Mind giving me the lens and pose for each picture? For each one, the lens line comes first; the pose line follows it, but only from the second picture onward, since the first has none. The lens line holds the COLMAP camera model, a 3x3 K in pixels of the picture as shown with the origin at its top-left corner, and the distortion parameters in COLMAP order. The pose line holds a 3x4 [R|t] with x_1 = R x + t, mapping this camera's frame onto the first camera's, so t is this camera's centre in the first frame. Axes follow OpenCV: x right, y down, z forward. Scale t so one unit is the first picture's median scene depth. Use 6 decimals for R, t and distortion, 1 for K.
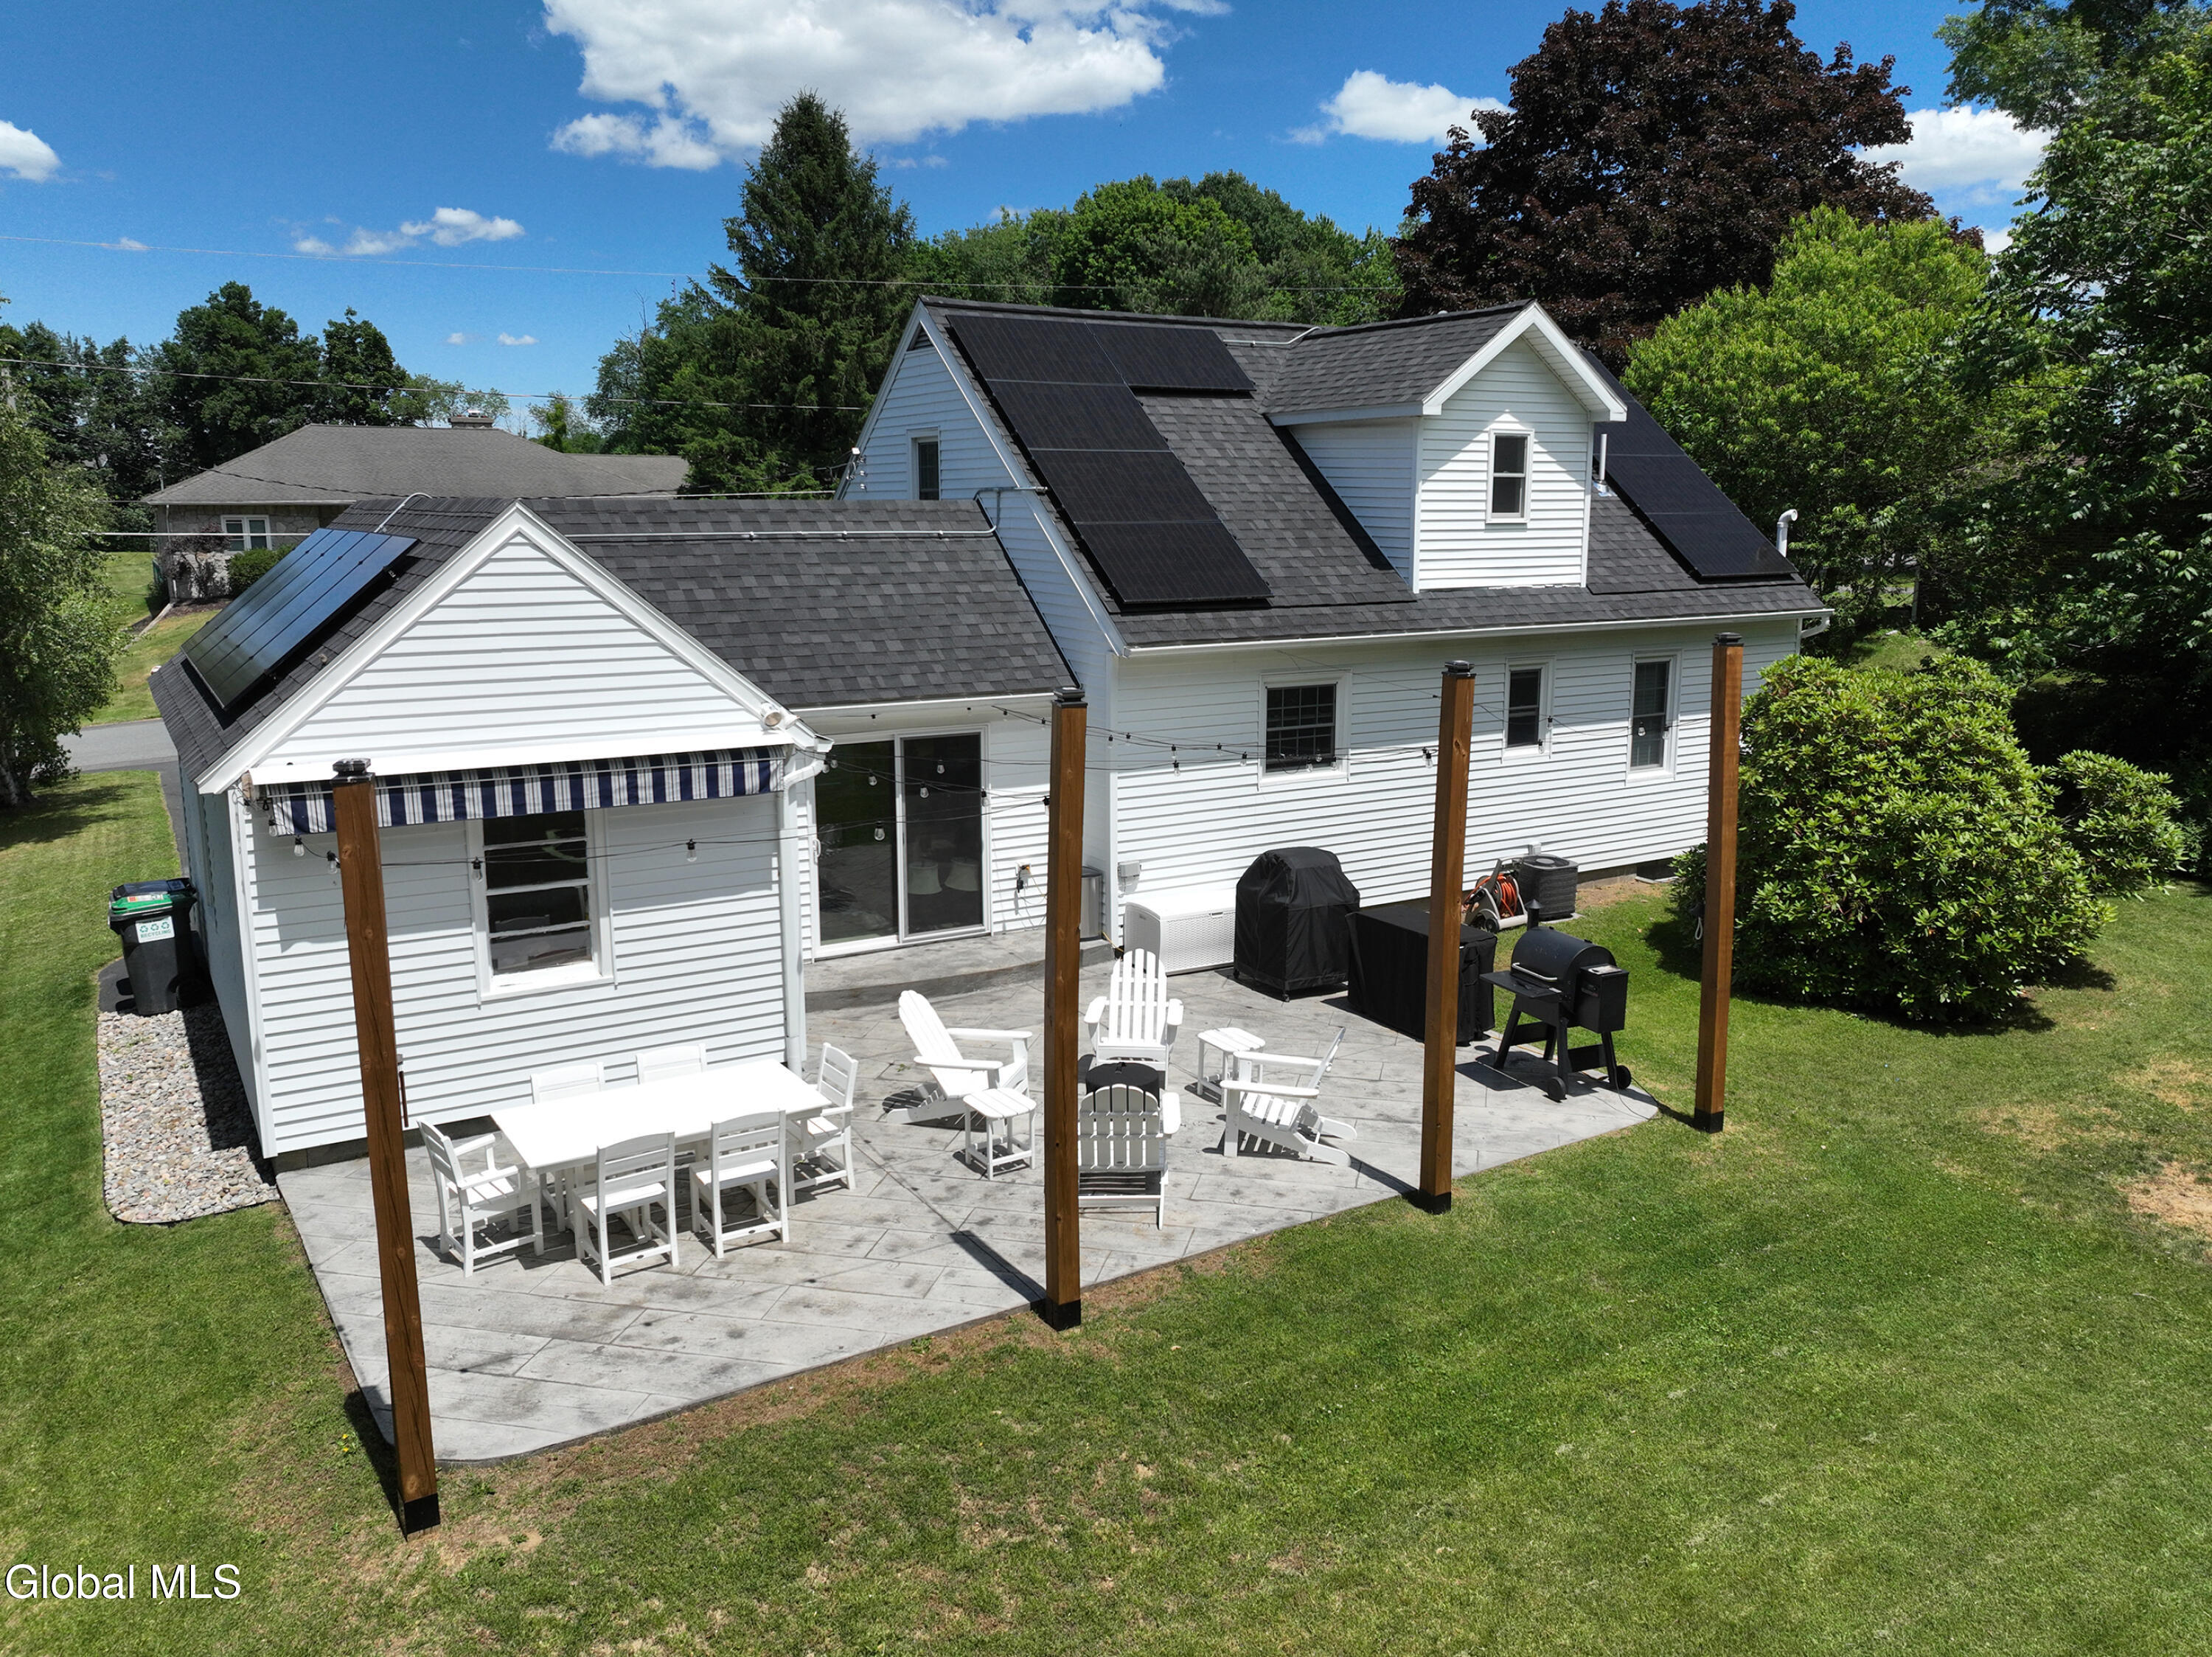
lens RADIAL K [[1674.6, 0, 1106.0], [0, 1674.6, 828.5], [0, 0, 1]] dist [-0.000799, 0.008927]
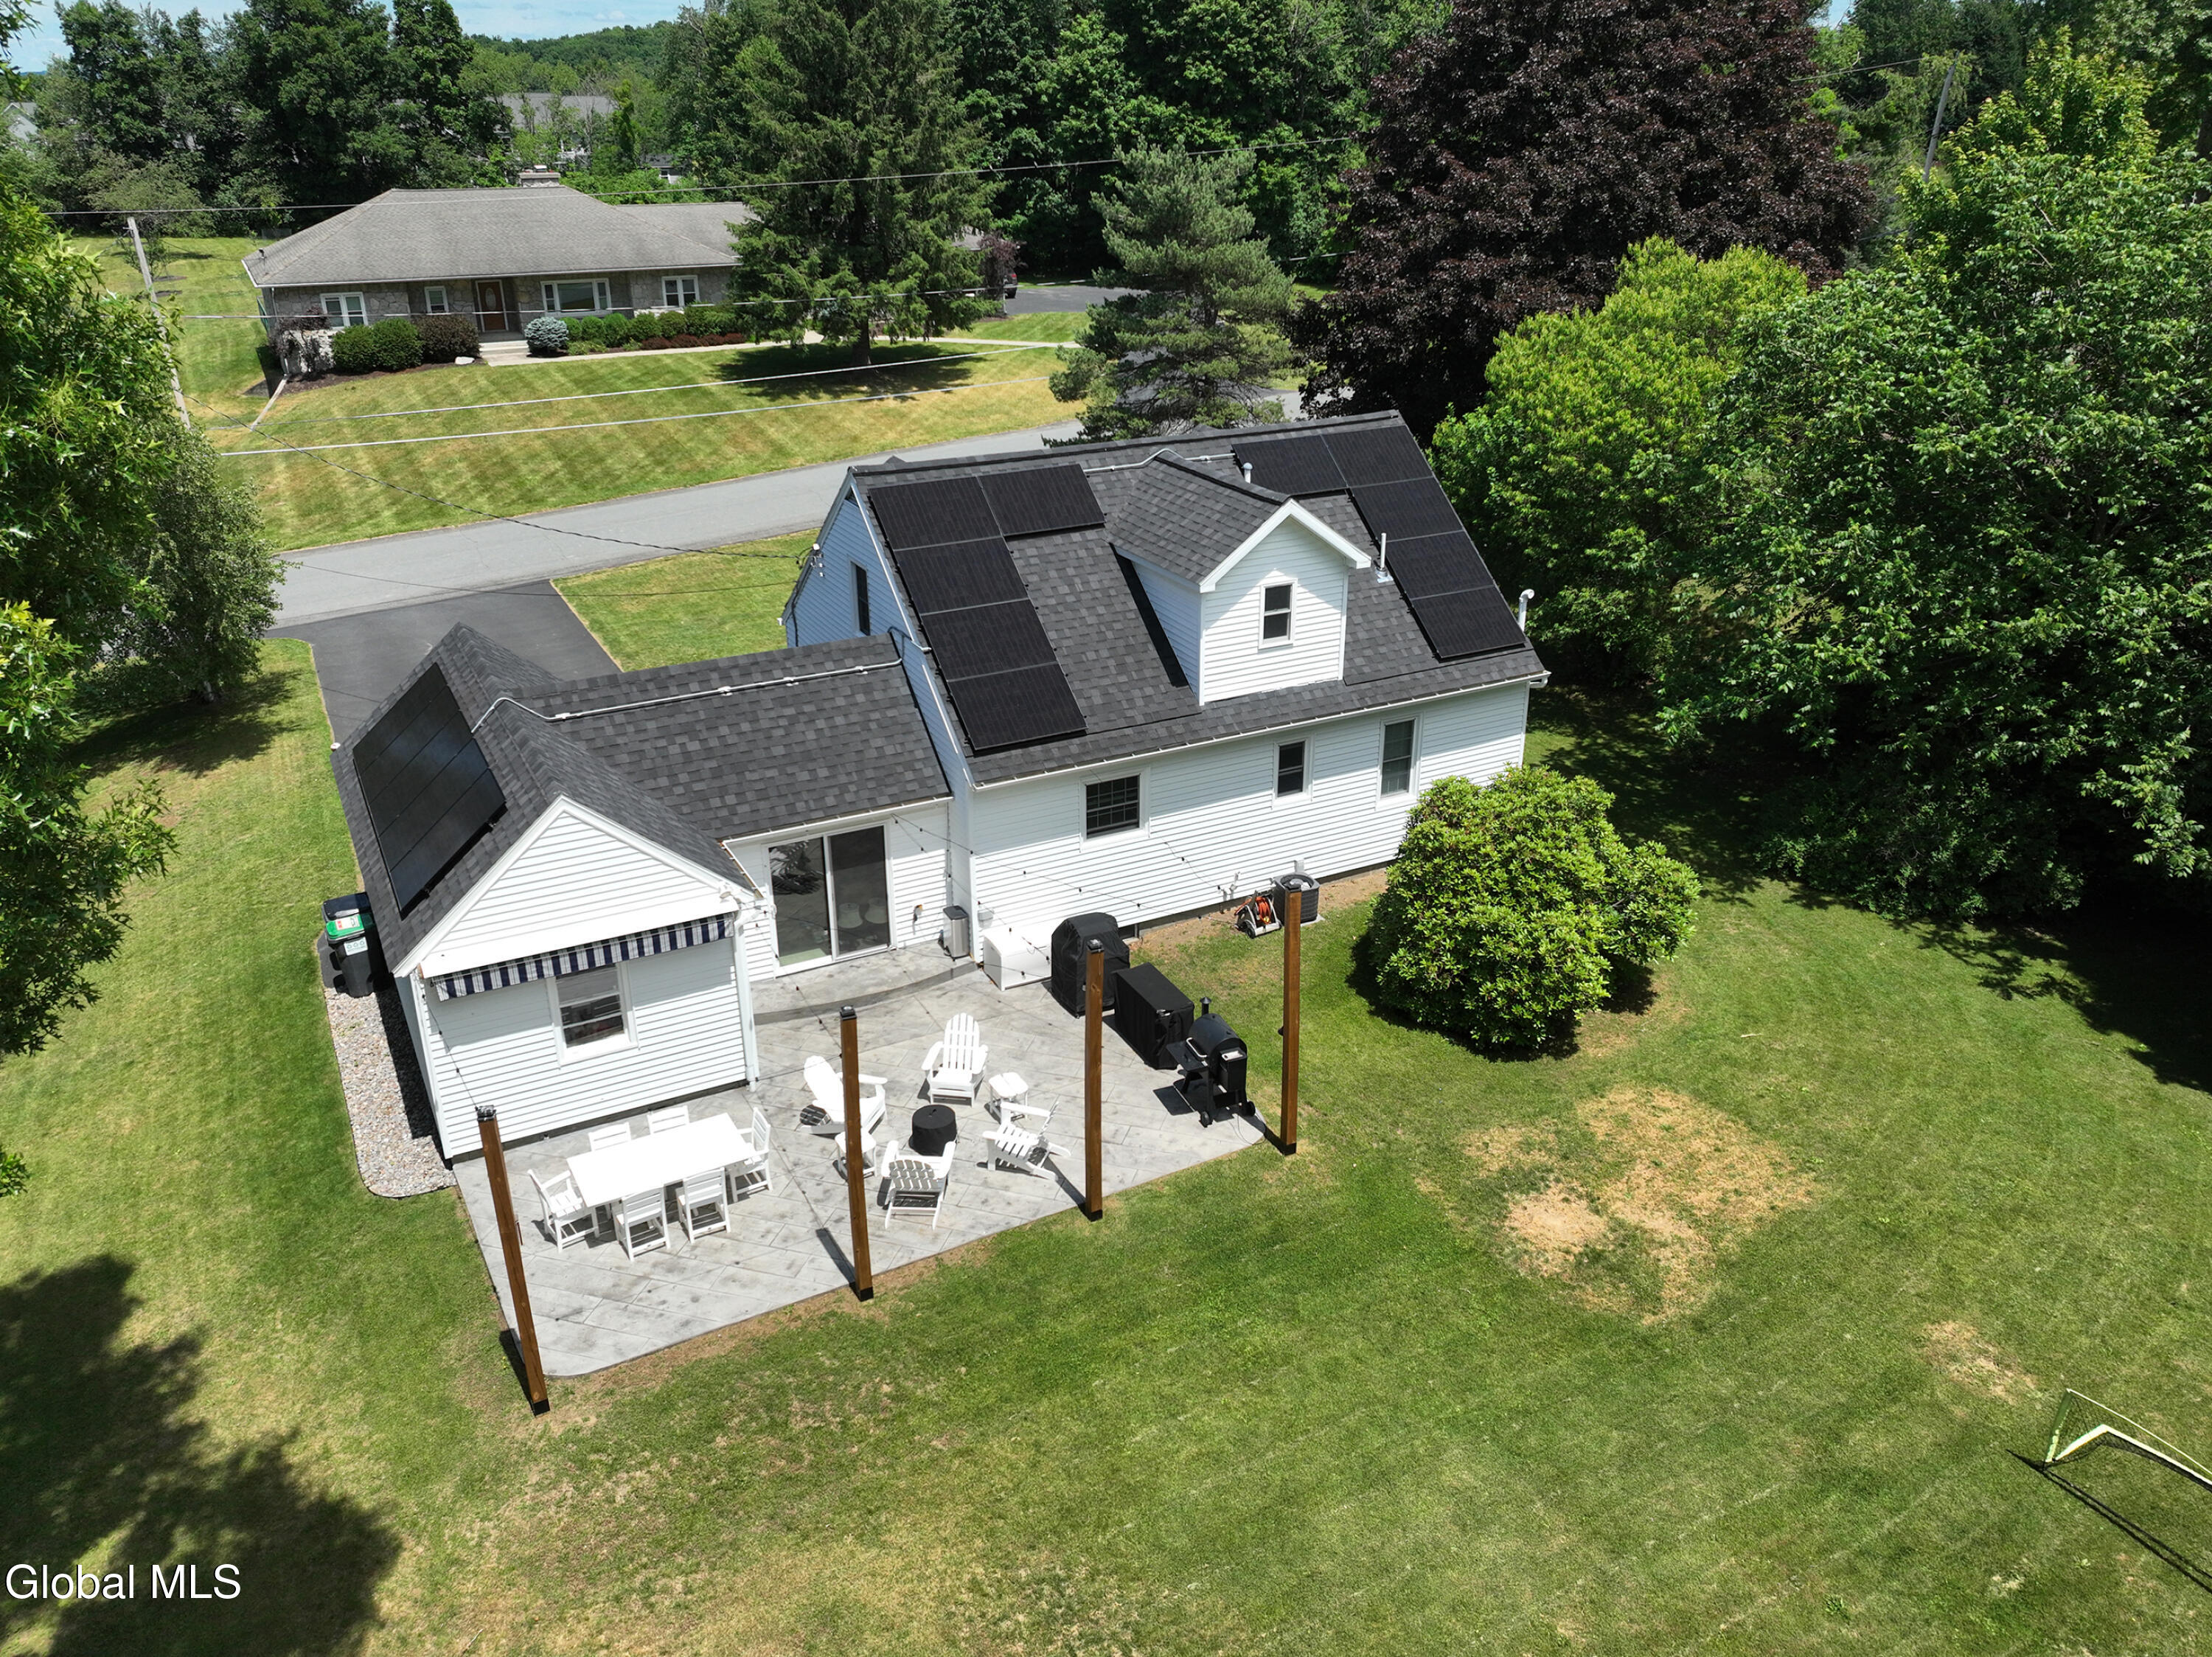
lens RADIAL K [[1666.2, 0, 1102.4], [0, 1666.2, 835.3], [0, 0, 1]] dist [-0.003099, 0.005738]
pose [[0.998154, 0.023223, -0.056124, 0.203574], [-0.009789, 0.973449, 0.228693, -0.392568], [0.059944, -0.227722, 0.971879, -0.428136]]
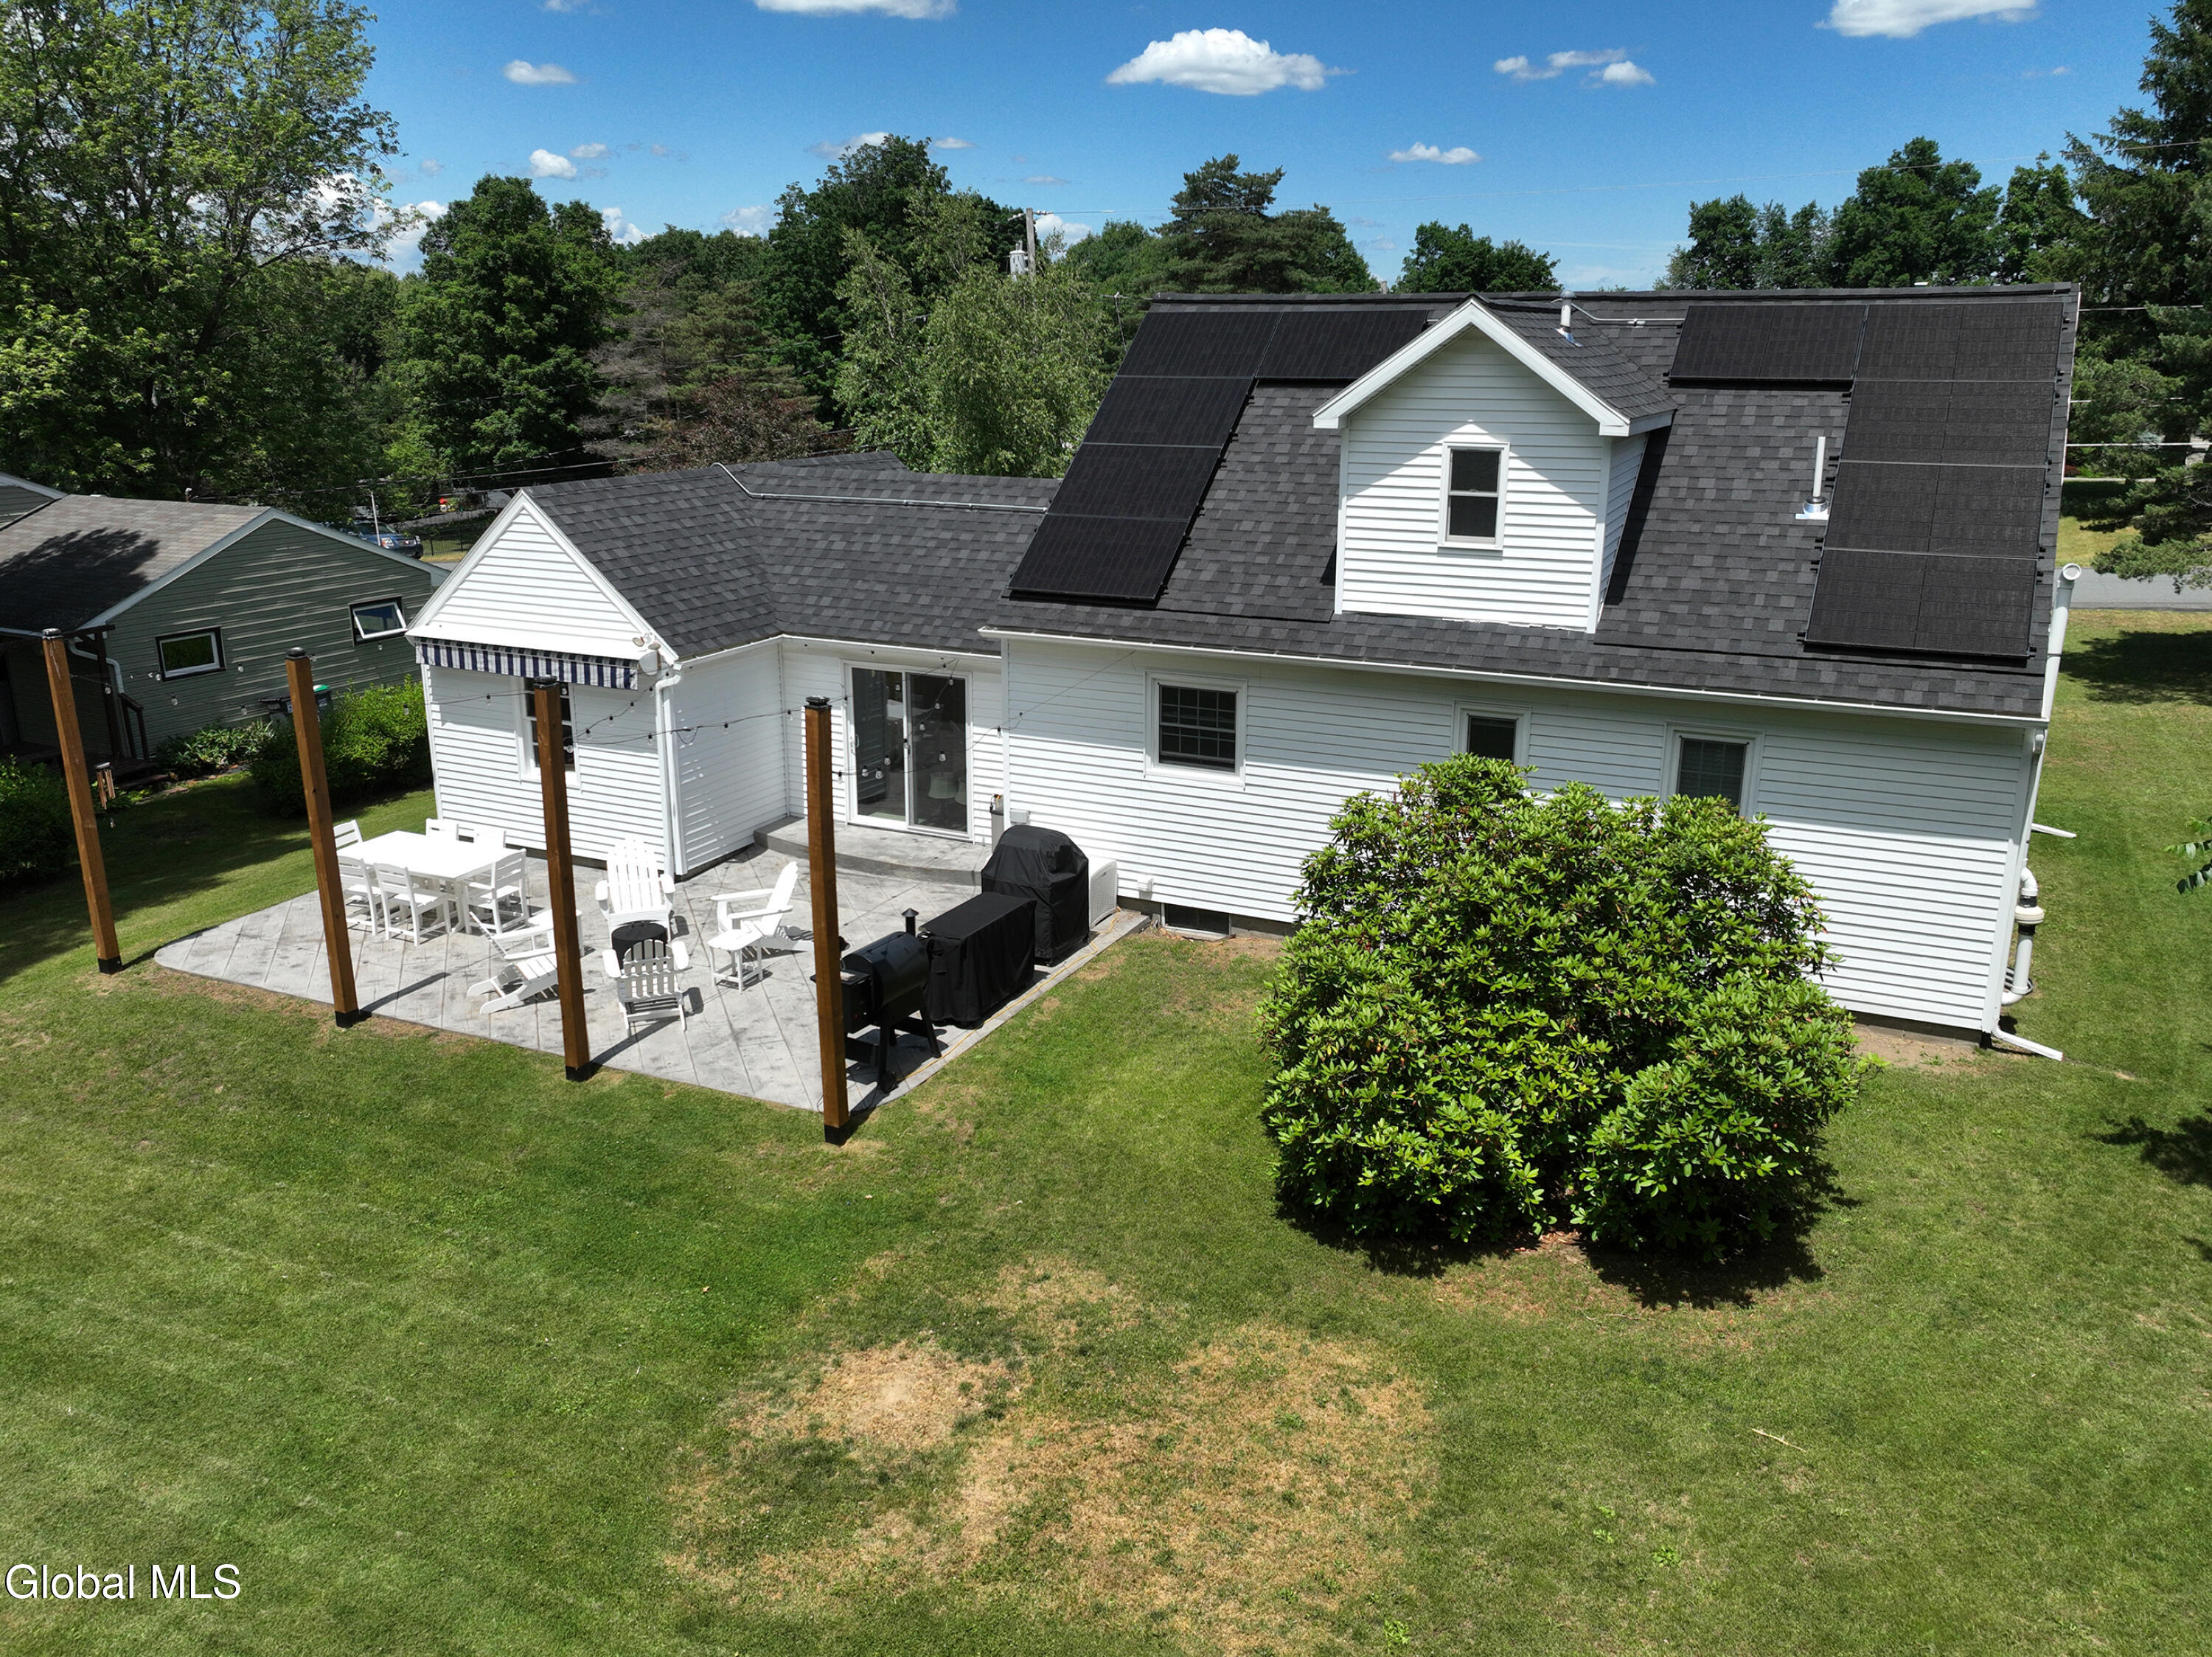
lens RADIAL K [[1638.2, 0, 1106.0], [0, 1638.2, 828.5], [0, 0, 1]] dist [0.008698, 0.009580]
pose [[0.540334, 0.242058, -0.805883, 0.992669], [-0.163271, 0.969689, 0.181788, -0.189308], [0.825459, 0.033351, 0.563476, 0.415177]]
